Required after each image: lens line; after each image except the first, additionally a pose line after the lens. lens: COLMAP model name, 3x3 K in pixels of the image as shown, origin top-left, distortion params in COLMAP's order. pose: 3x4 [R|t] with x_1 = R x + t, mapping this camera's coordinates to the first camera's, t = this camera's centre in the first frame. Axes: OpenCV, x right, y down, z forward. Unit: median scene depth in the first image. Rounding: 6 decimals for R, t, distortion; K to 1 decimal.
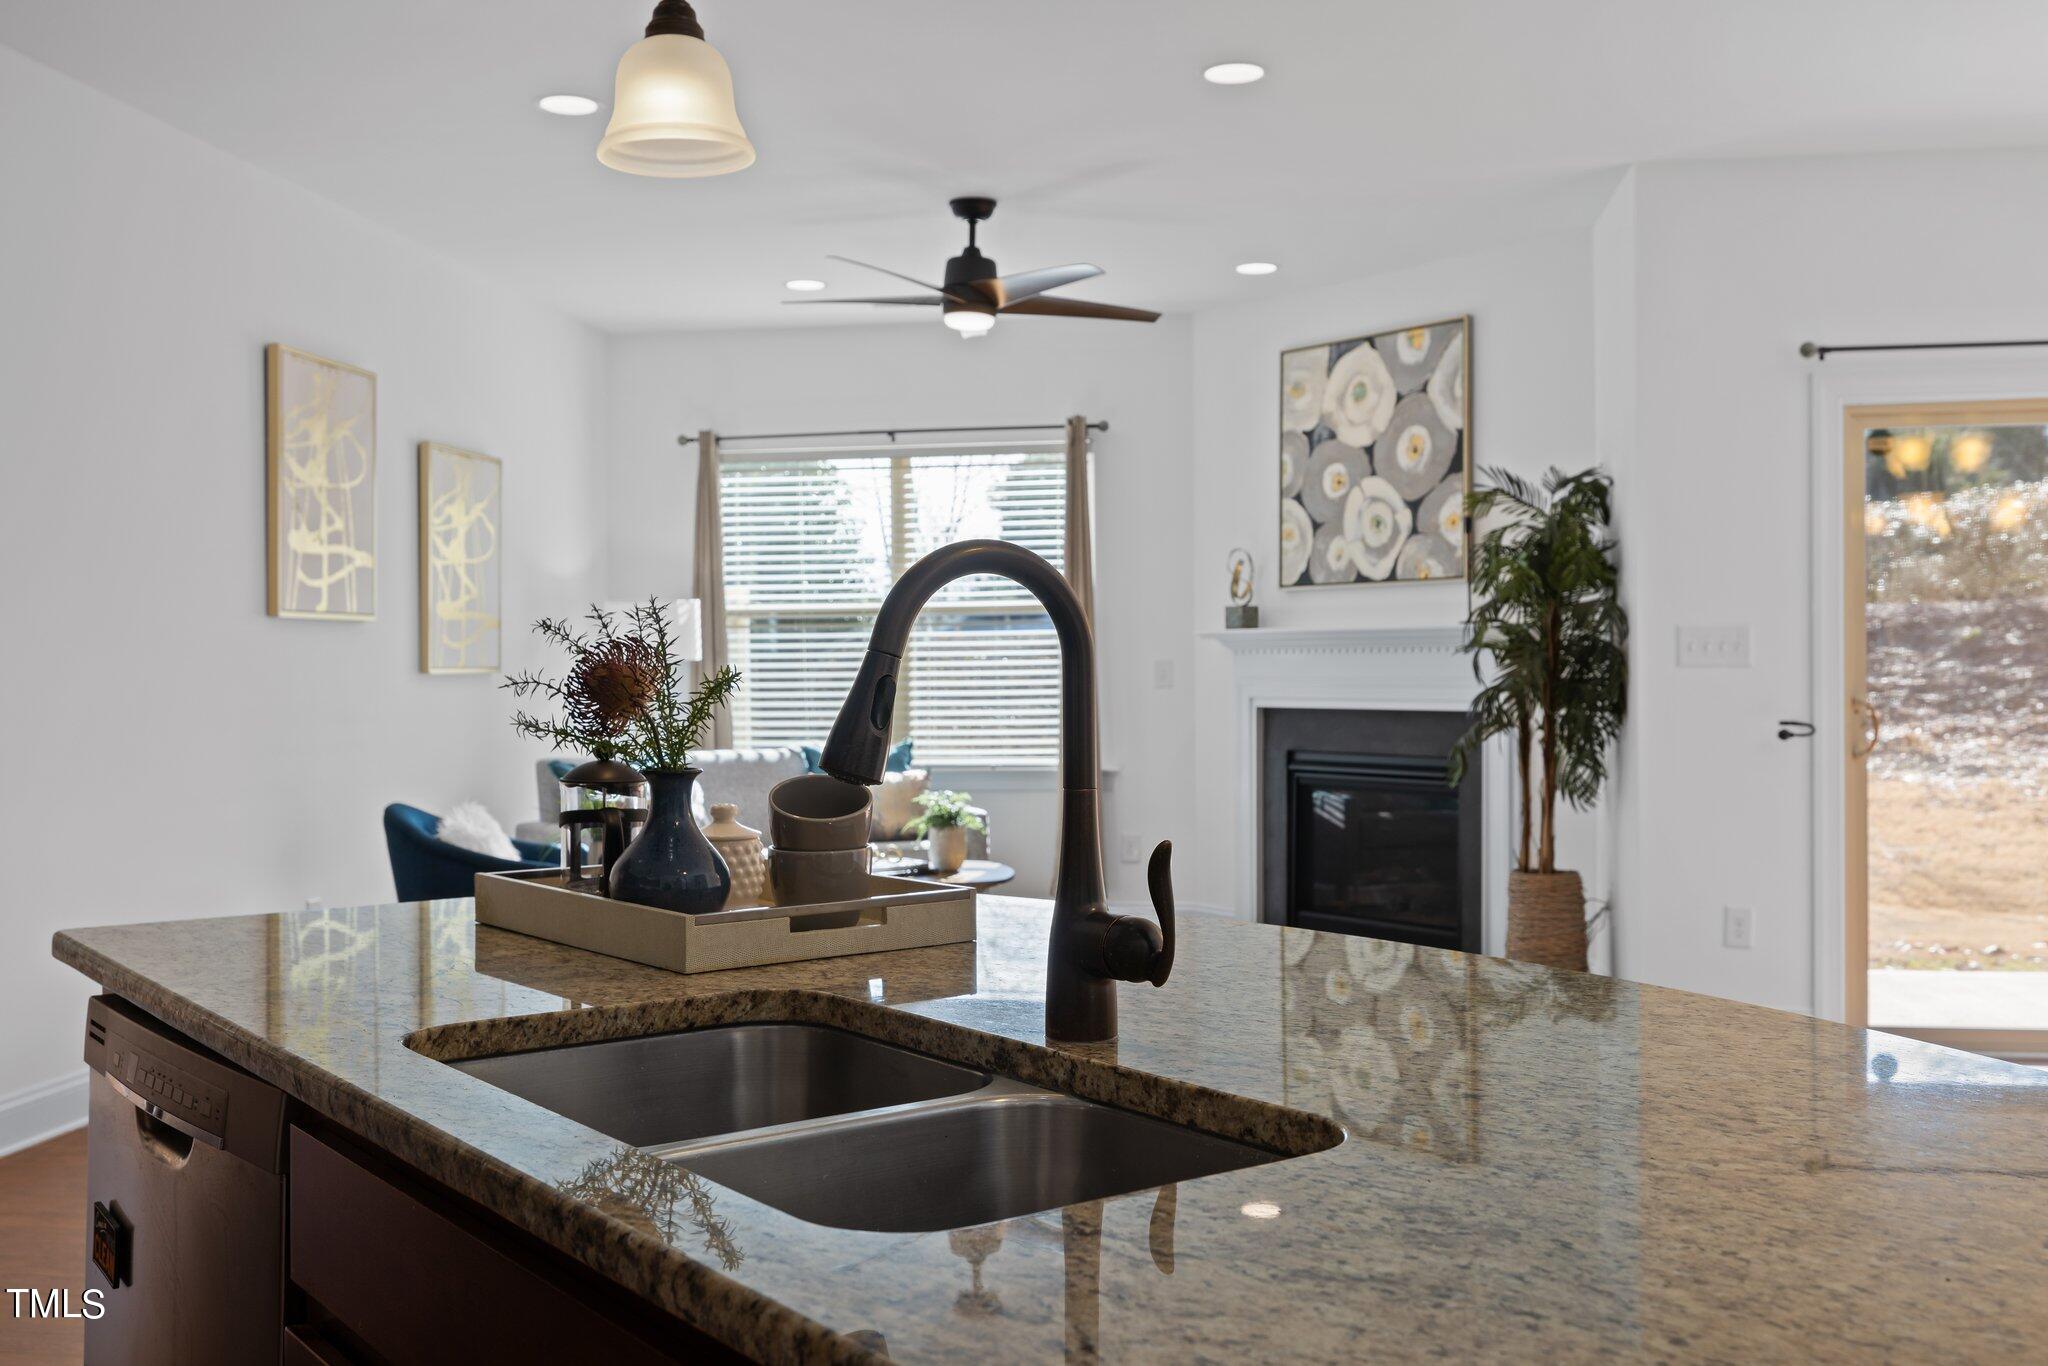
lens RADIAL K [[1956.0, 0, 1013.8], [0, 1956.0, 676.9], [0, 0, 1]] dist [0.000171, 0.000000]
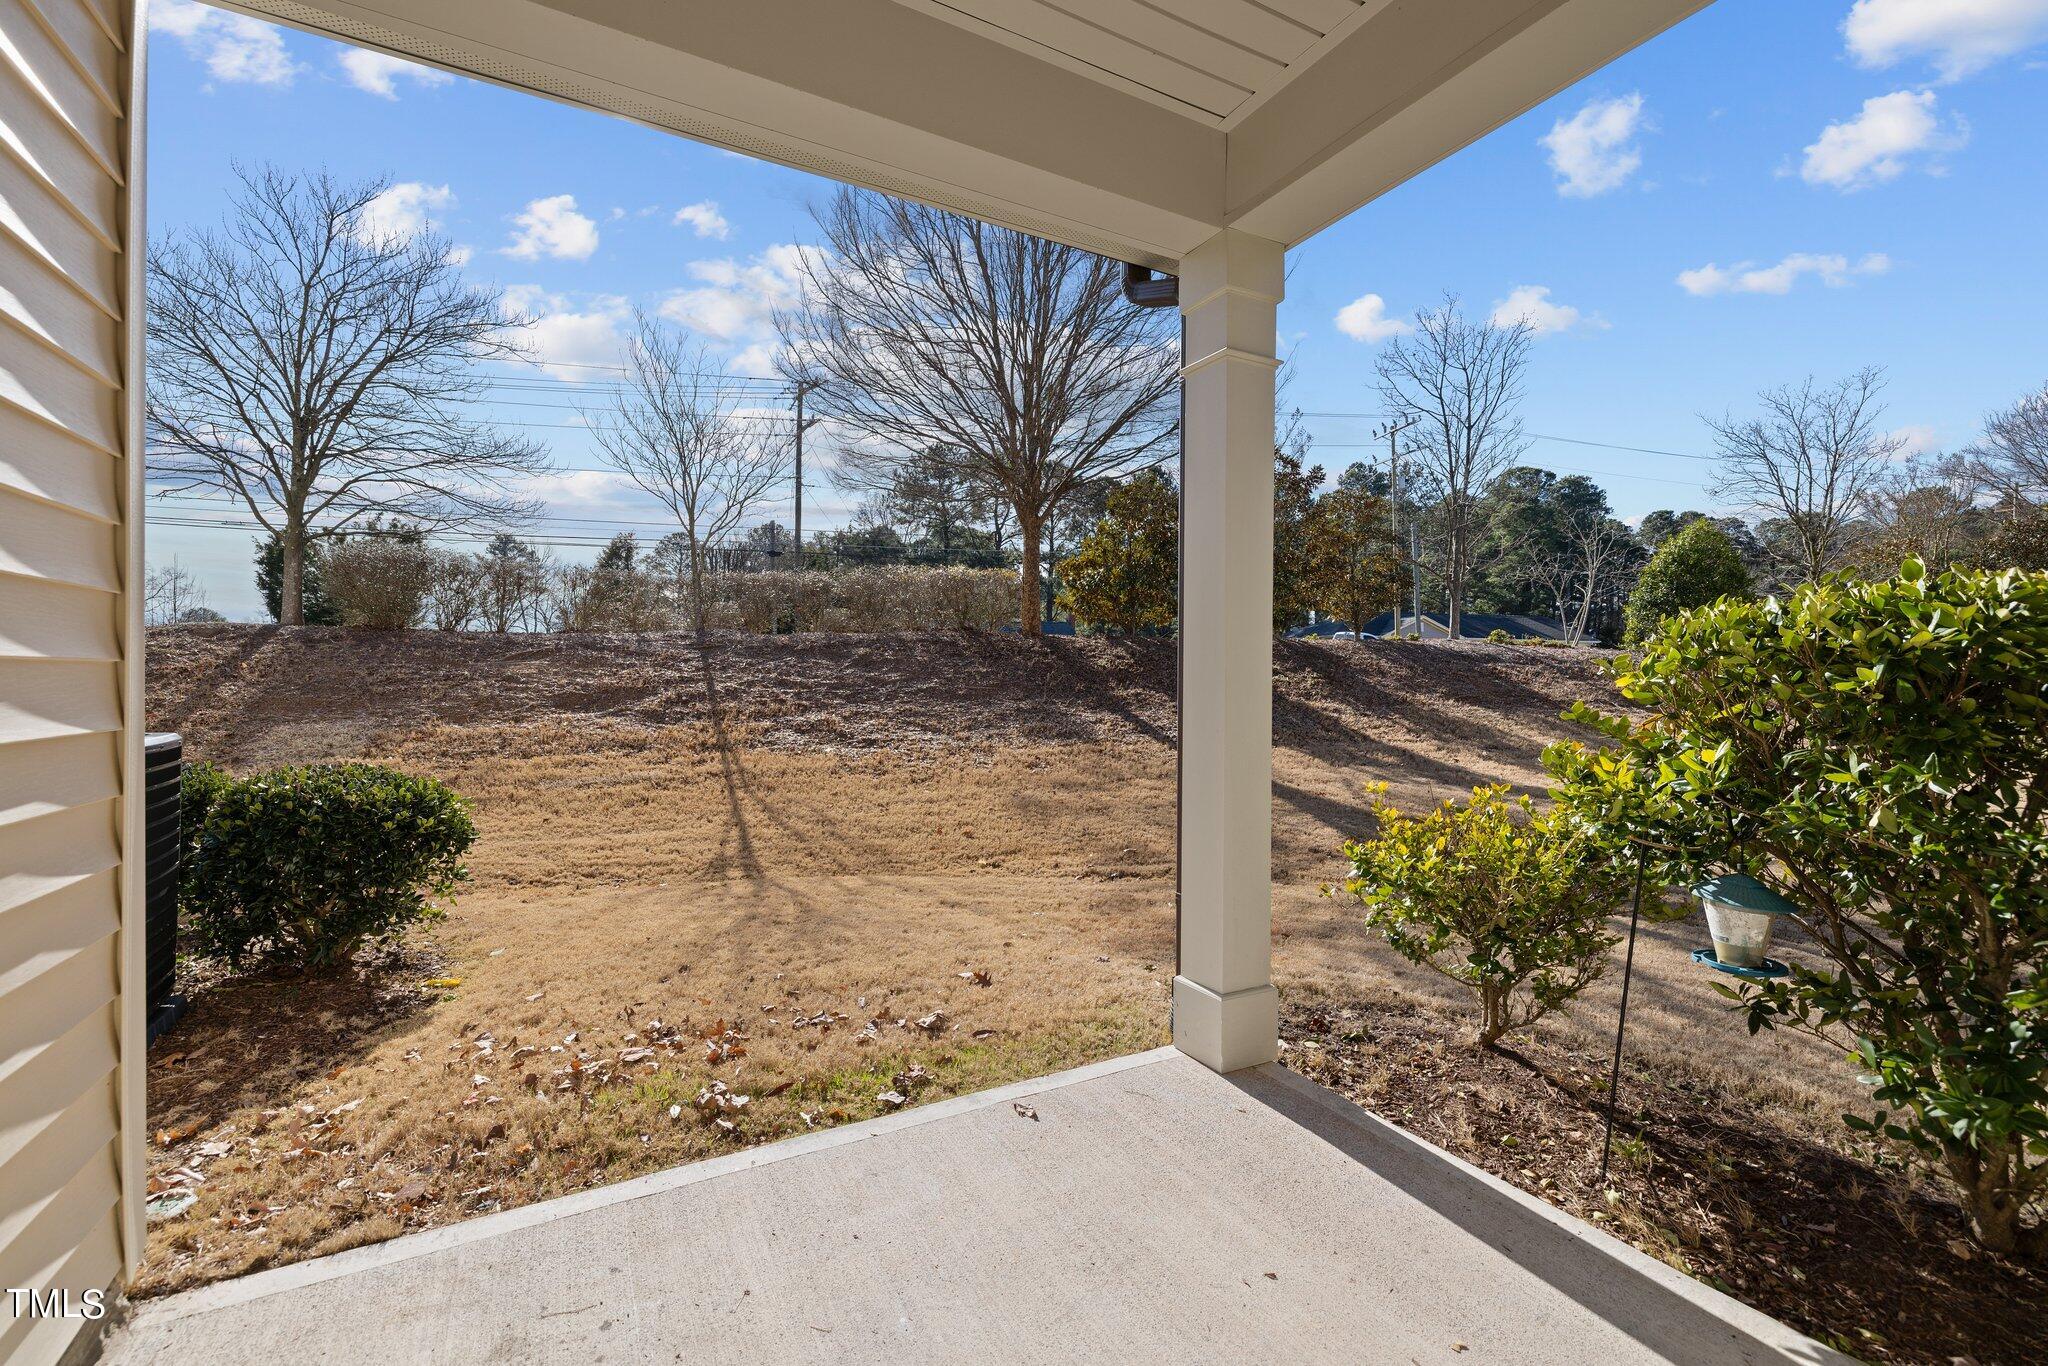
lens RADIAL K [[865.7, 0, 1023.1], [0, 865.7, 674.8], [0, 0, 1]] dist [0.007833, -0.001423]
pose [[0.794338, 0.008131, 0.607421, 0.386231], [-0.004306, 0.999961, -0.007755, 0.003293], [-0.607460, 0.003545, 0.794342, 0.850869]]
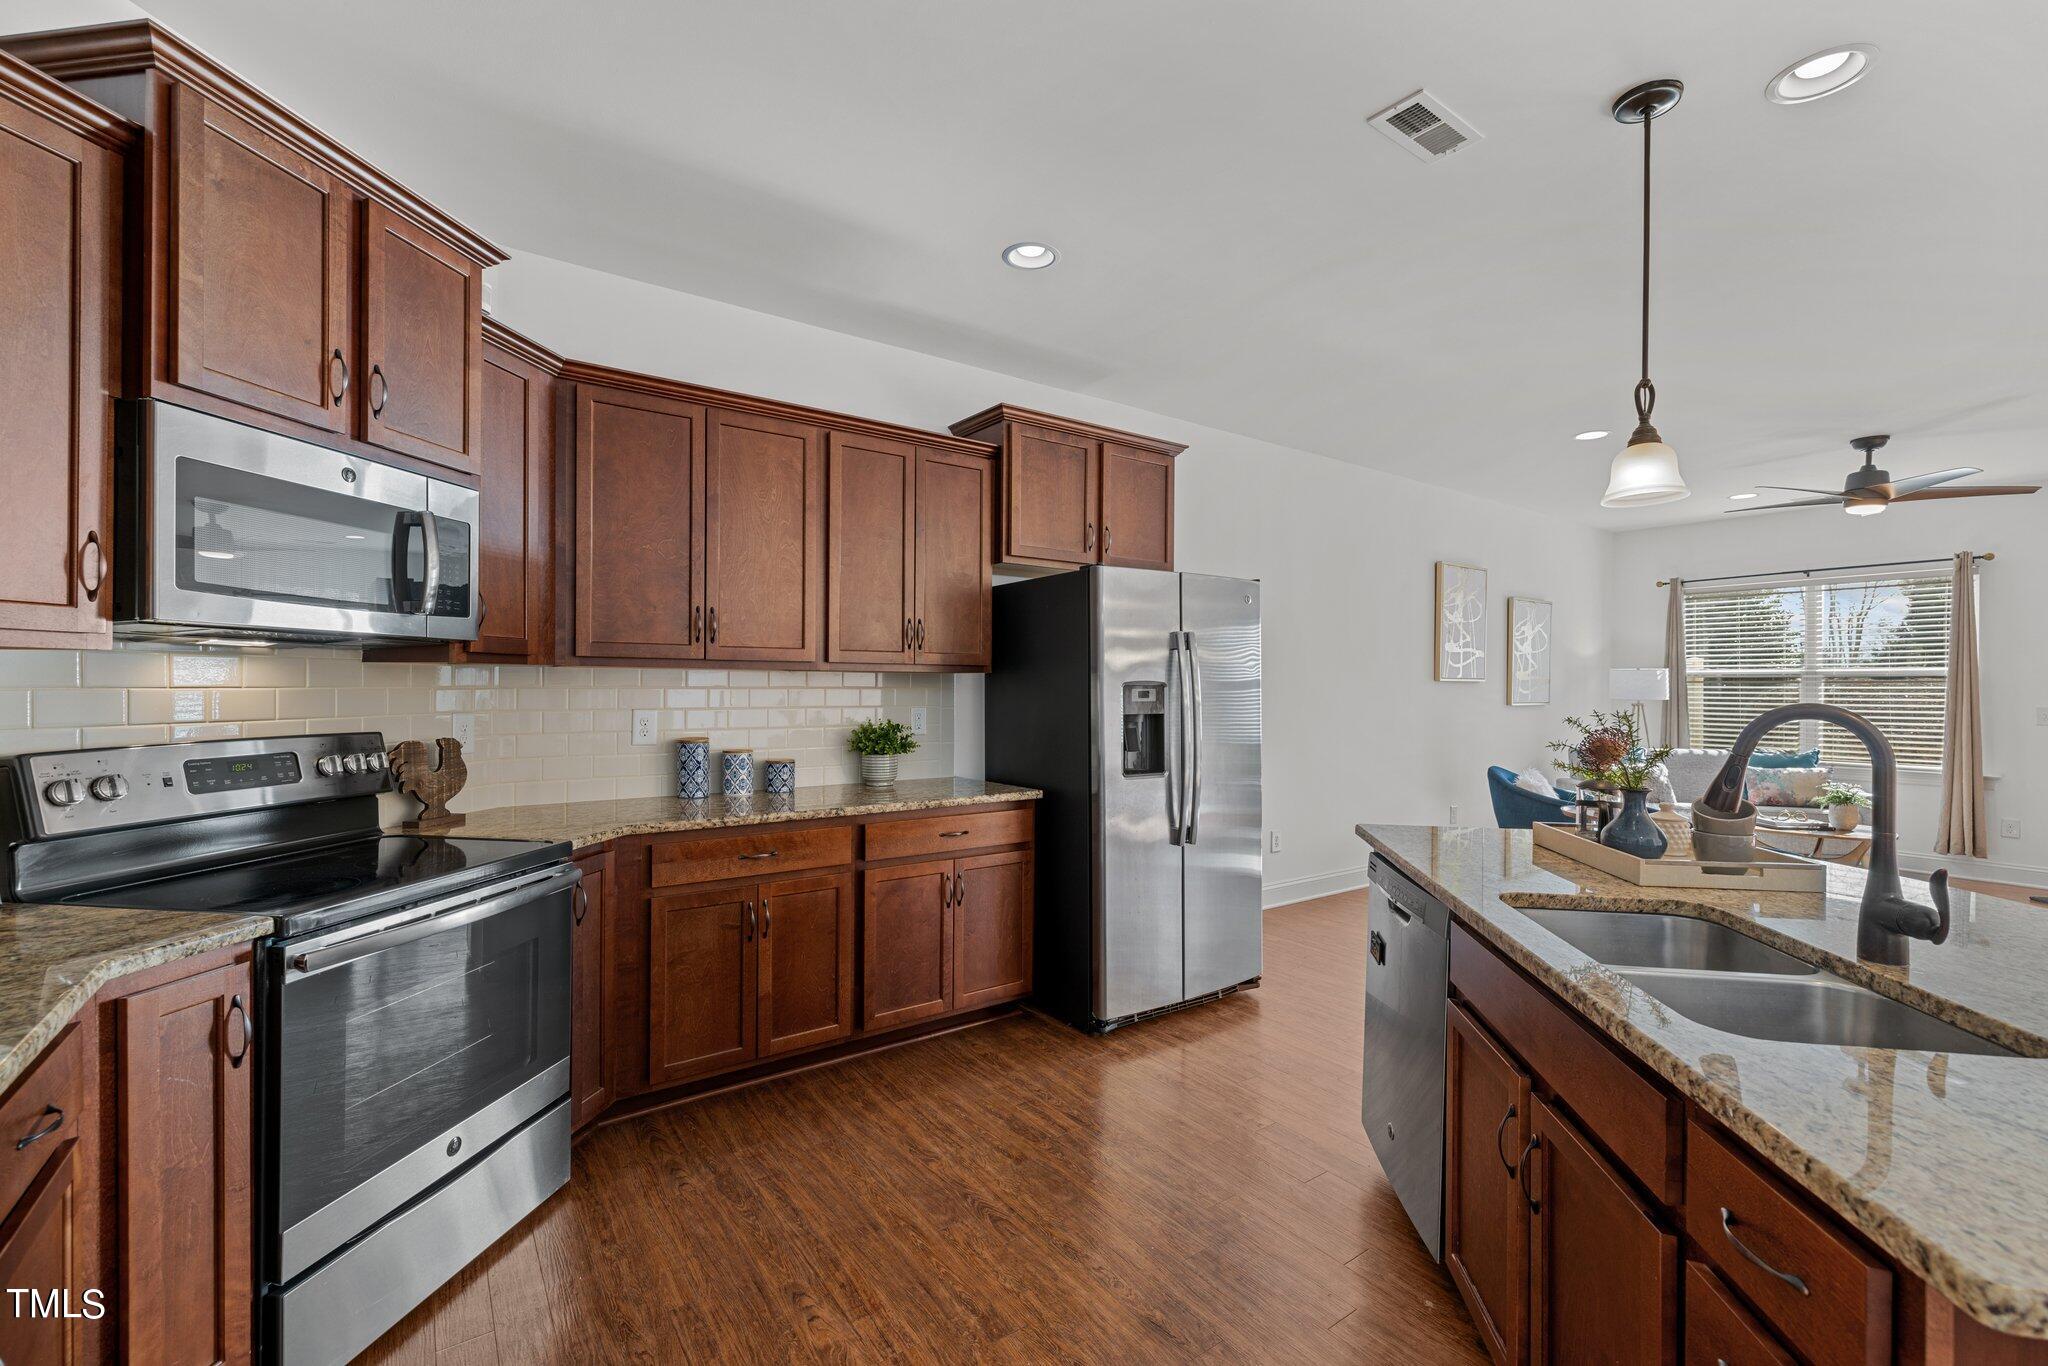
lens RADIAL K [[865.7, 0, 1027.3], [0, 865.7, 687.4], [0, 0, 1]] dist [0.007833, -0.001423]
pose [[0.697166, 0.013138, -0.716790, 0.012473], [-0.015676, 0.999872, 0.003079, -0.015939], [0.716739, 0.009090, 0.697283, -0.044005]]
